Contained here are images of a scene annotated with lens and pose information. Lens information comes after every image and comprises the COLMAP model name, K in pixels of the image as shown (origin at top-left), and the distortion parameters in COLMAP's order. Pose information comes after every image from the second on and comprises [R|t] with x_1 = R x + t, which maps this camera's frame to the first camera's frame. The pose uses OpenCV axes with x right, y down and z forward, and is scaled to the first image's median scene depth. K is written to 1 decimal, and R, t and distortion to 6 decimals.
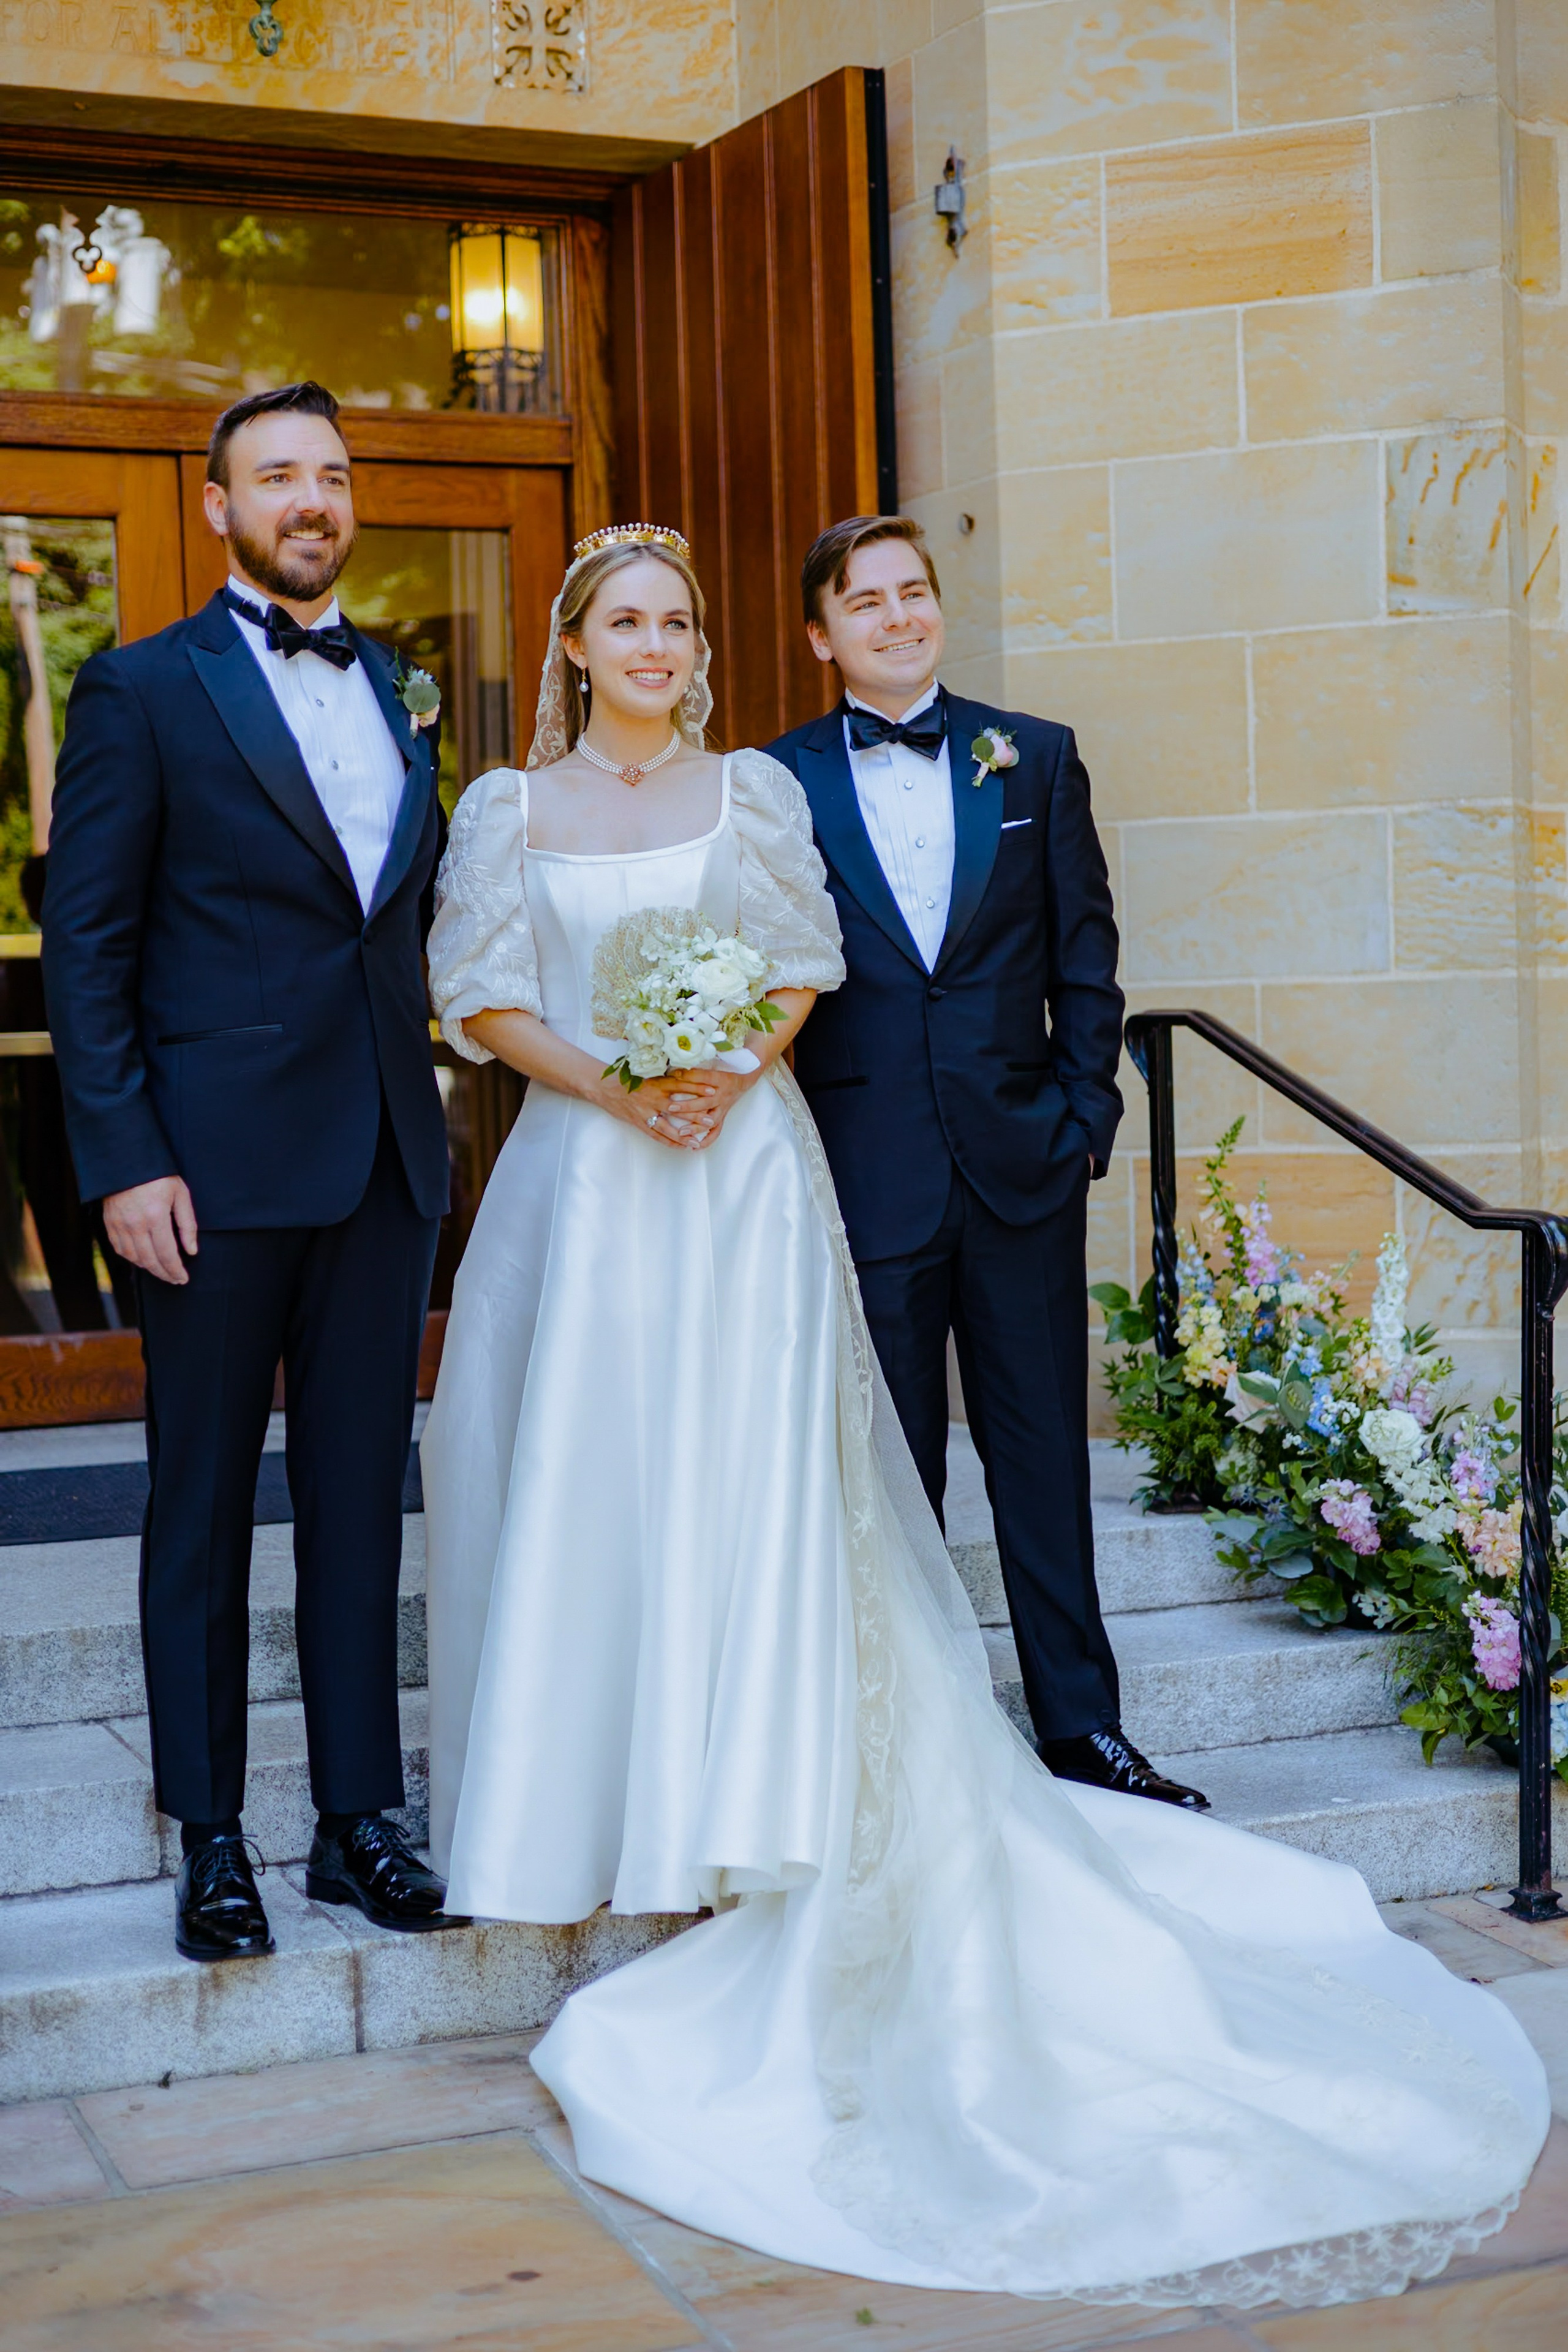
lens RADIAL K [[3107.4, 0, 852.1], [0, 3107.4, 1026.5], [0, 0, 1]] dist [0.020472, -0.024284]
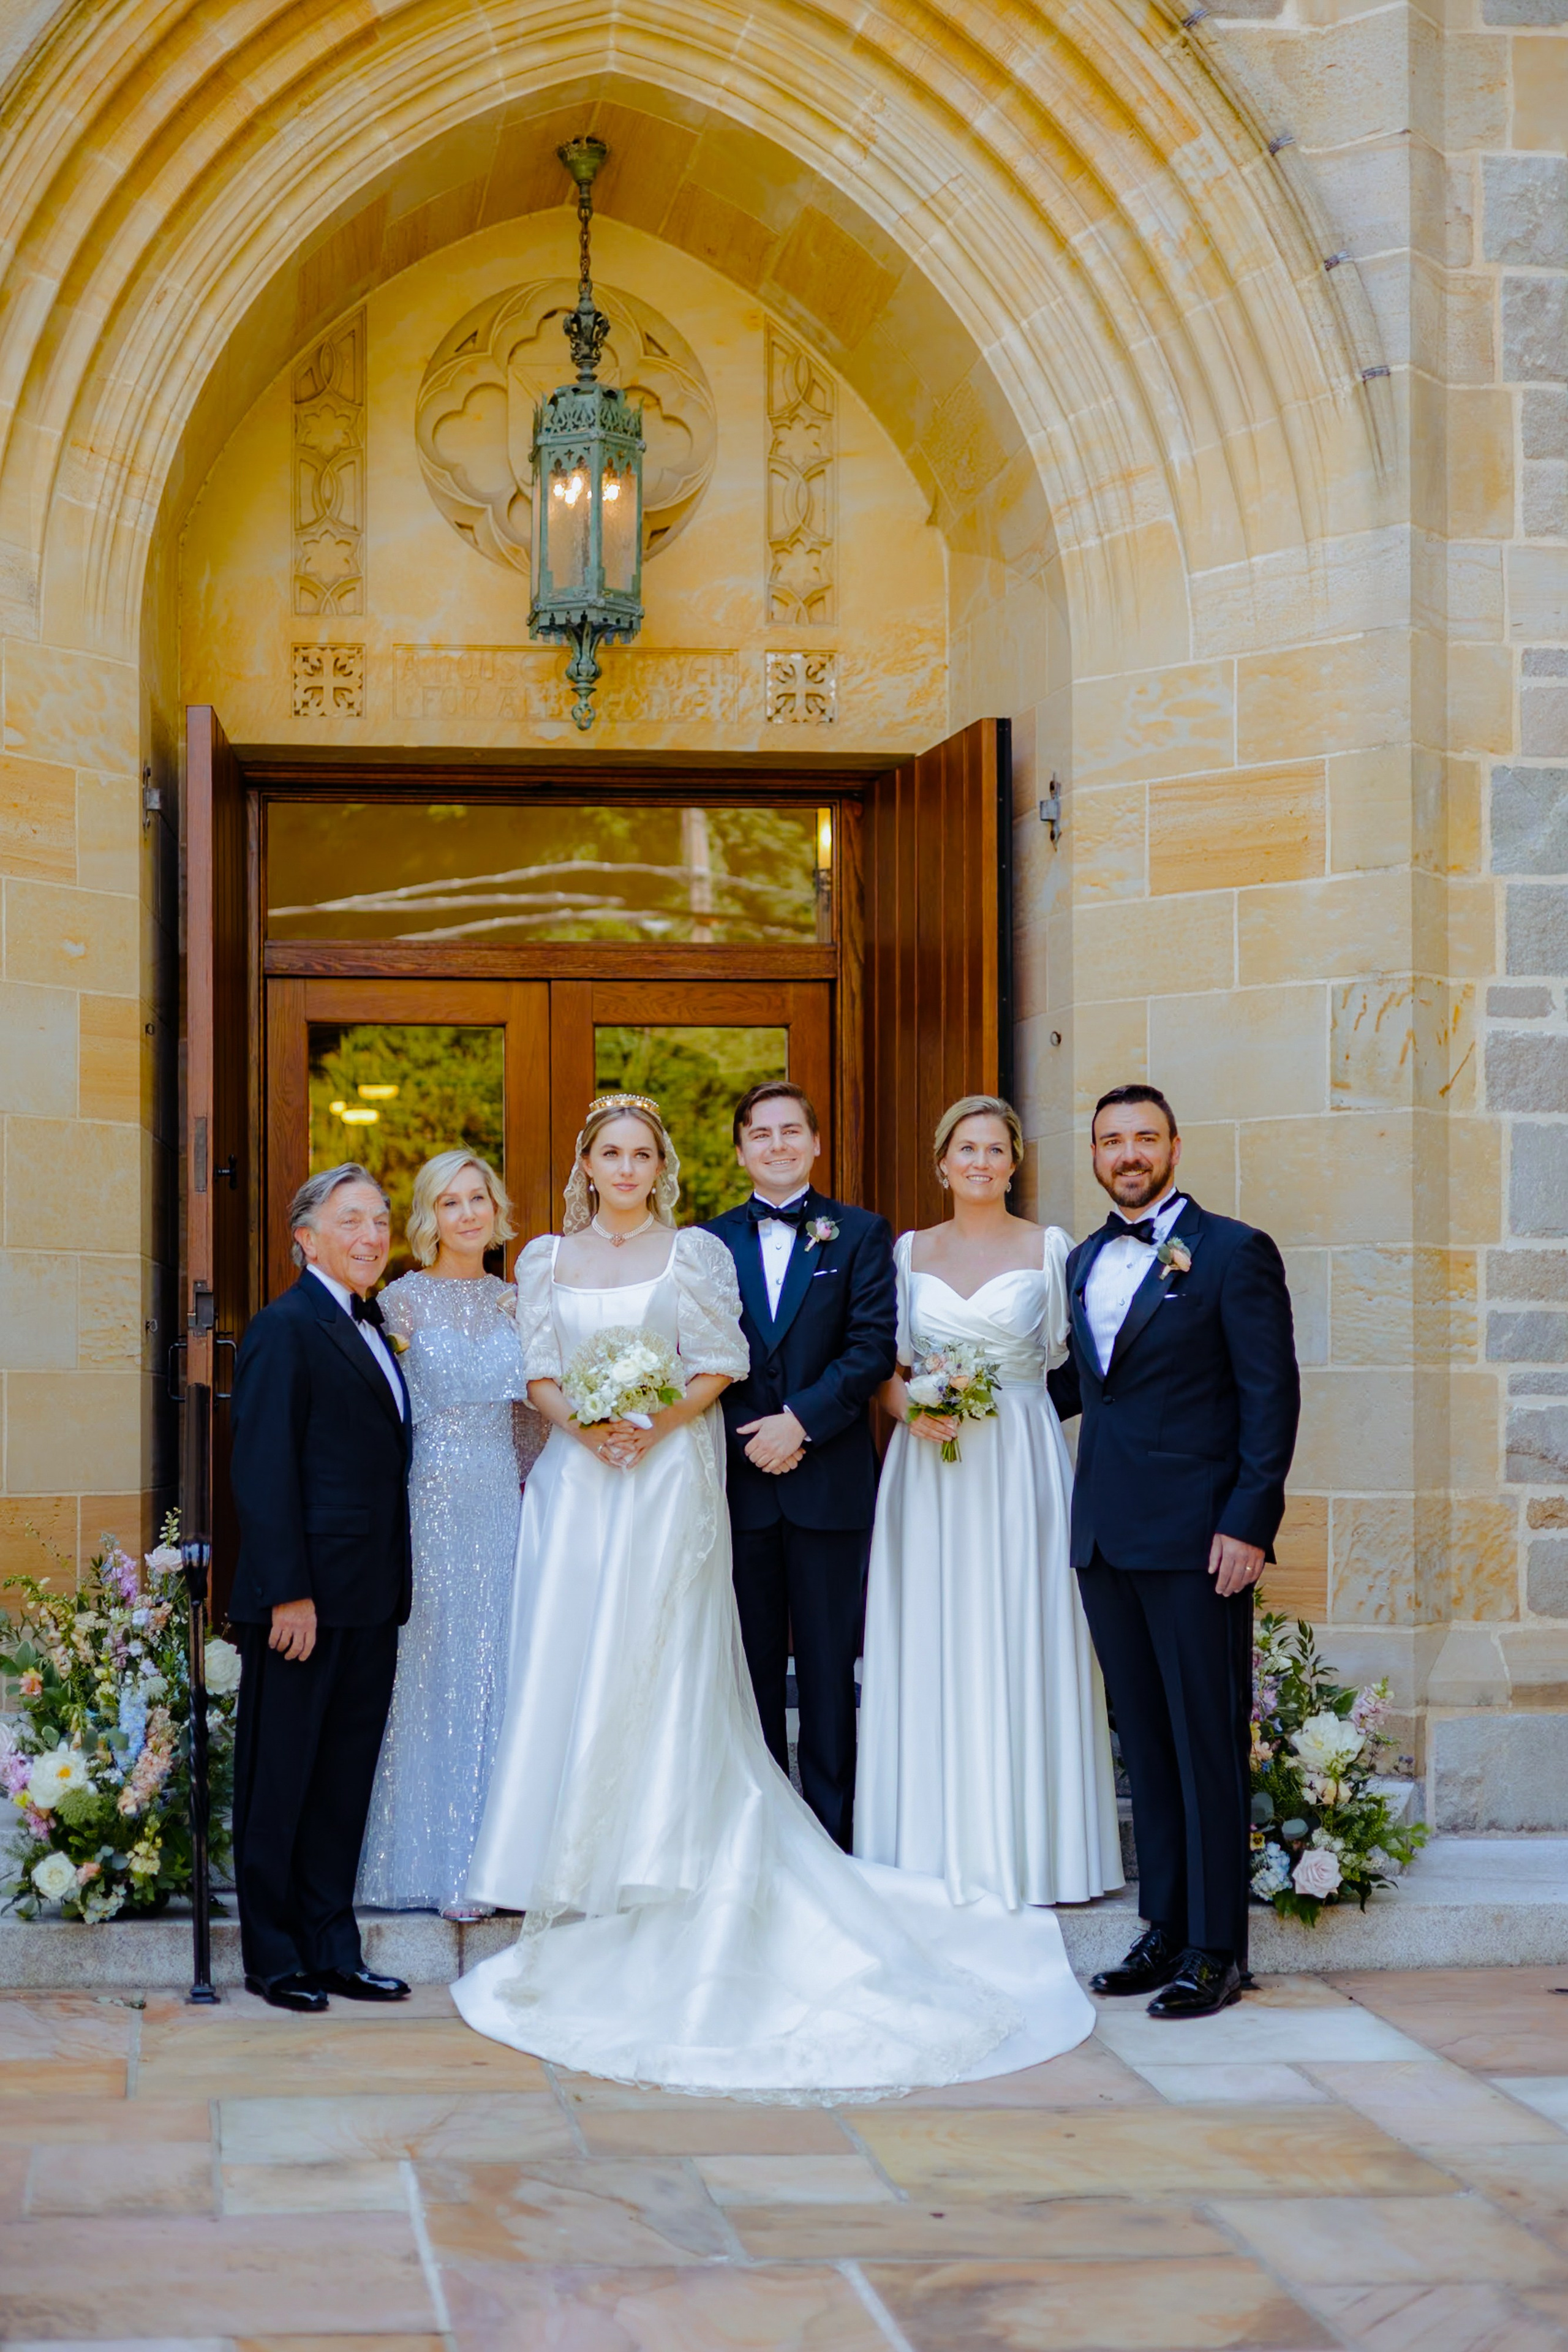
lens RADIAL K [[3412.5, 0, 784.0], [0, 3412.5, 1176.0], [0, 0, 1]] dist [0.004870, 0.014634]
pose [[0.965948, 0.011845, -0.258465, 0.321882], [-0.027911, 0.997893, -0.058579, -0.005558], [0.257226, 0.063798, 0.964243, -0.524802]]
